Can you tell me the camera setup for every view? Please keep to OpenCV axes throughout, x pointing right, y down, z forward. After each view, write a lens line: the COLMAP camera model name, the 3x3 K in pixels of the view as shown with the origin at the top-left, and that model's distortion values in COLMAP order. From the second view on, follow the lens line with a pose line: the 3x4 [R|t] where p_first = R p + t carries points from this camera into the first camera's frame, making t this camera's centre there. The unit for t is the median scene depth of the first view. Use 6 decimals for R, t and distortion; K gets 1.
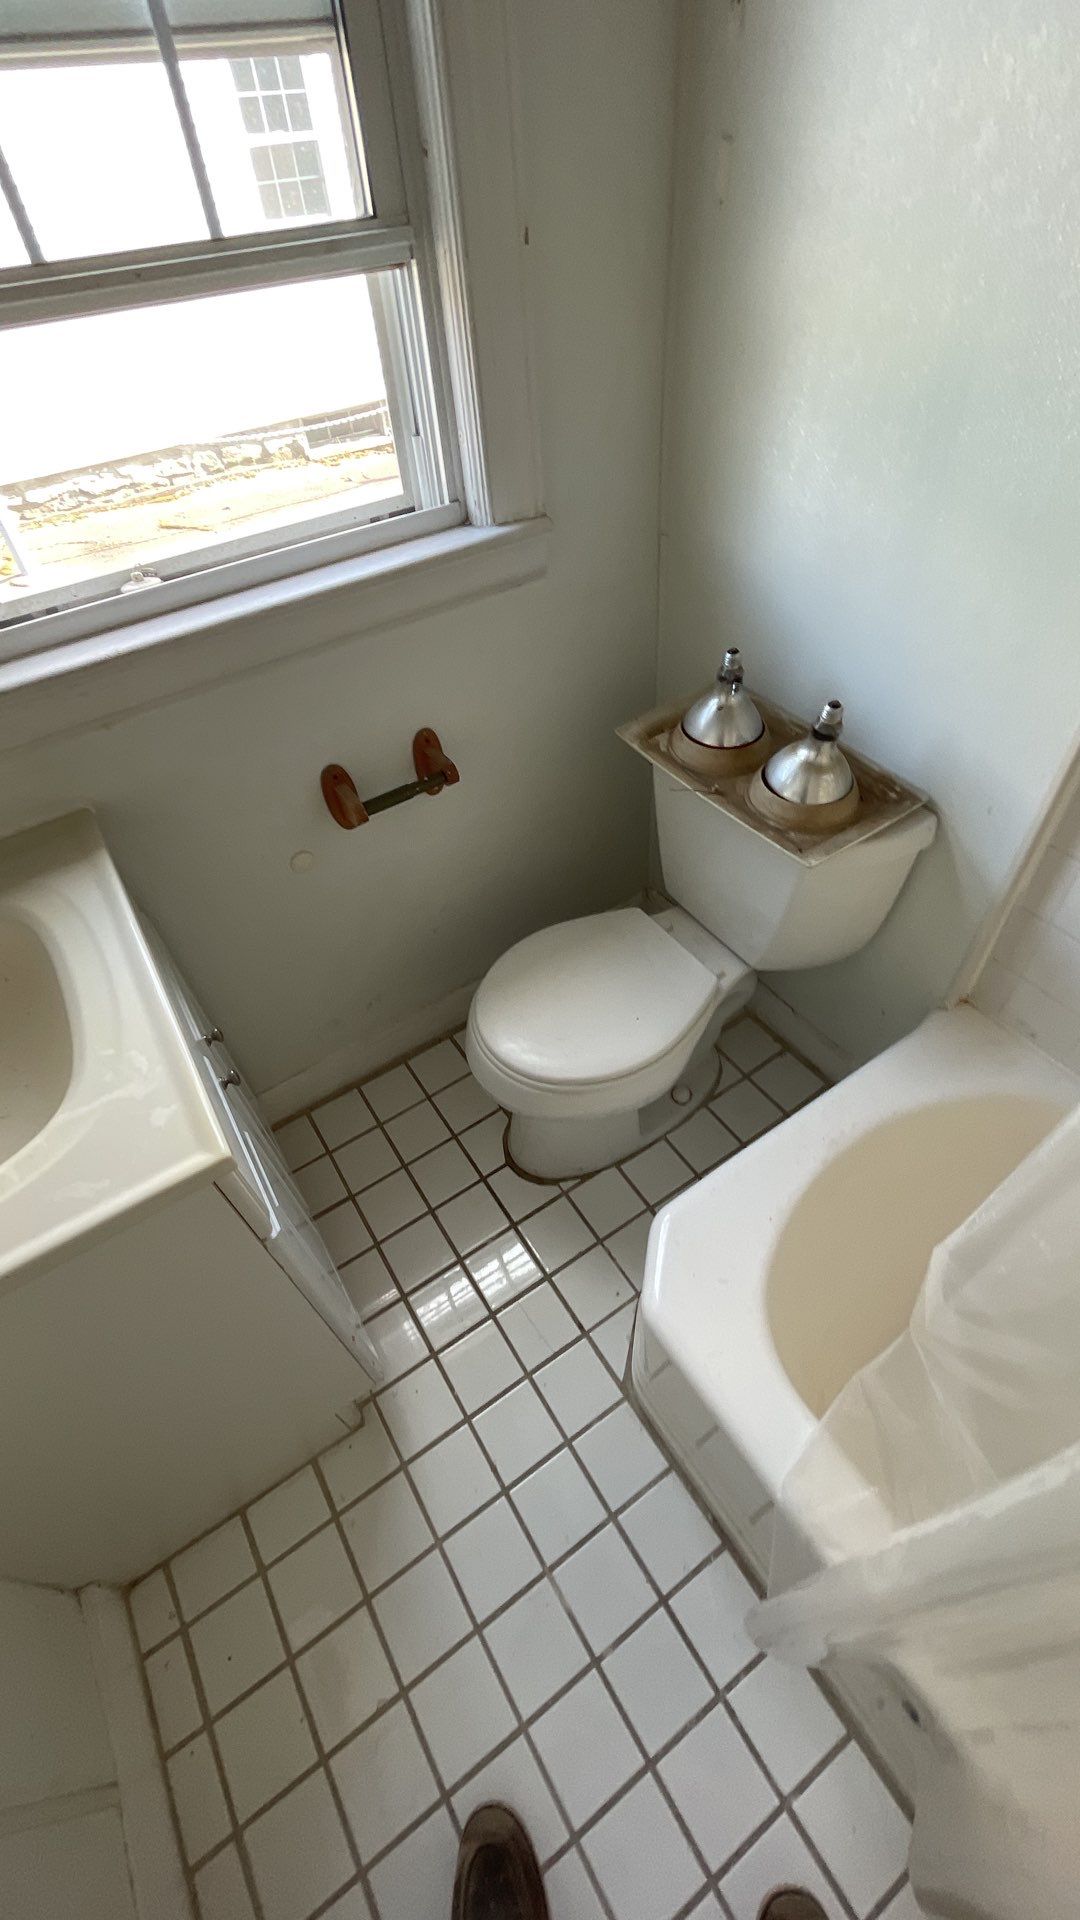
lens RADIAL K [[783.9, 0, 539.5], [0, 783.9, 959.1], [0, 0, 1]] dist [-0.008113, 0.000144]
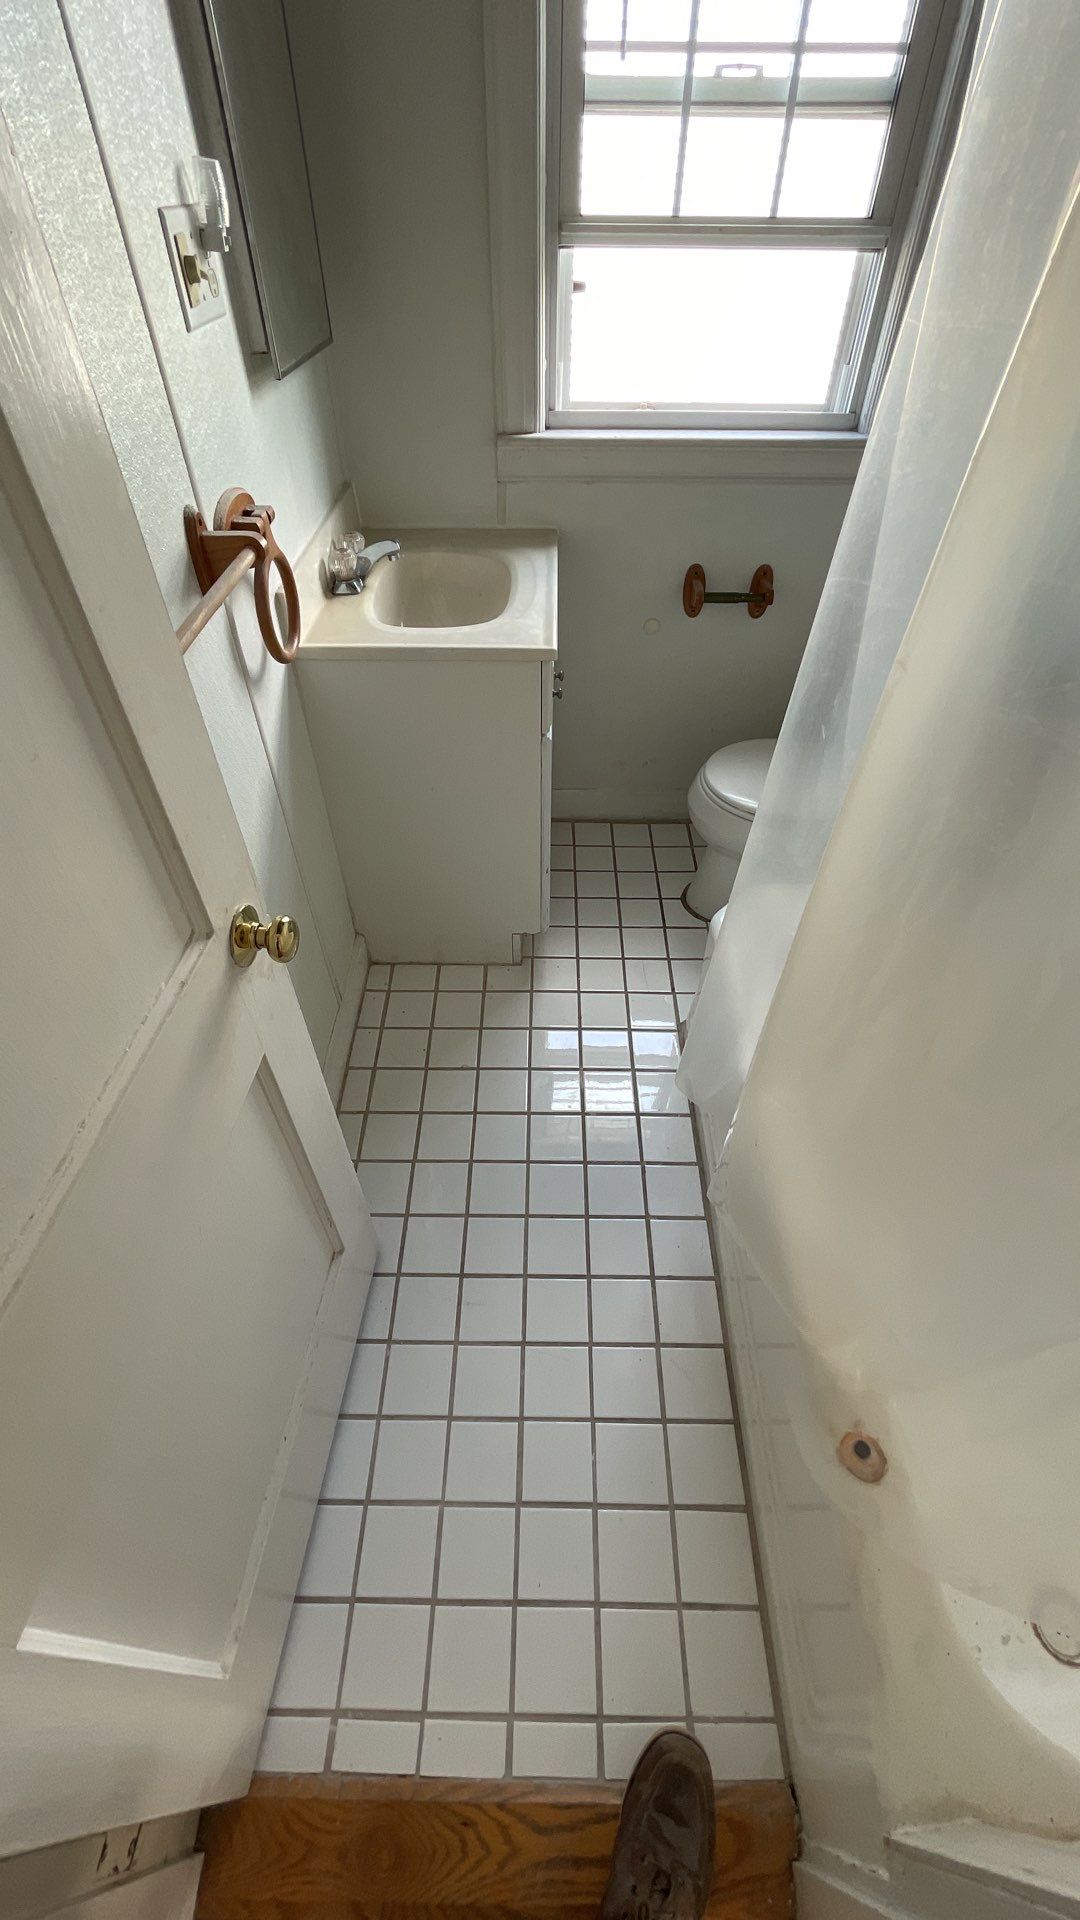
lens RADIAL K [[783.9, 0, 535.5], [0, 783.9, 961.5], [0, 0, 1]] dist [-0.008113, 0.000144]
pose [[0.828334, 0.447516, -0.337034, 0.359894], [-0.446275, 0.890760, 0.085940, 0.488031], [0.338676, 0.079223, 0.937562, -0.513946]]
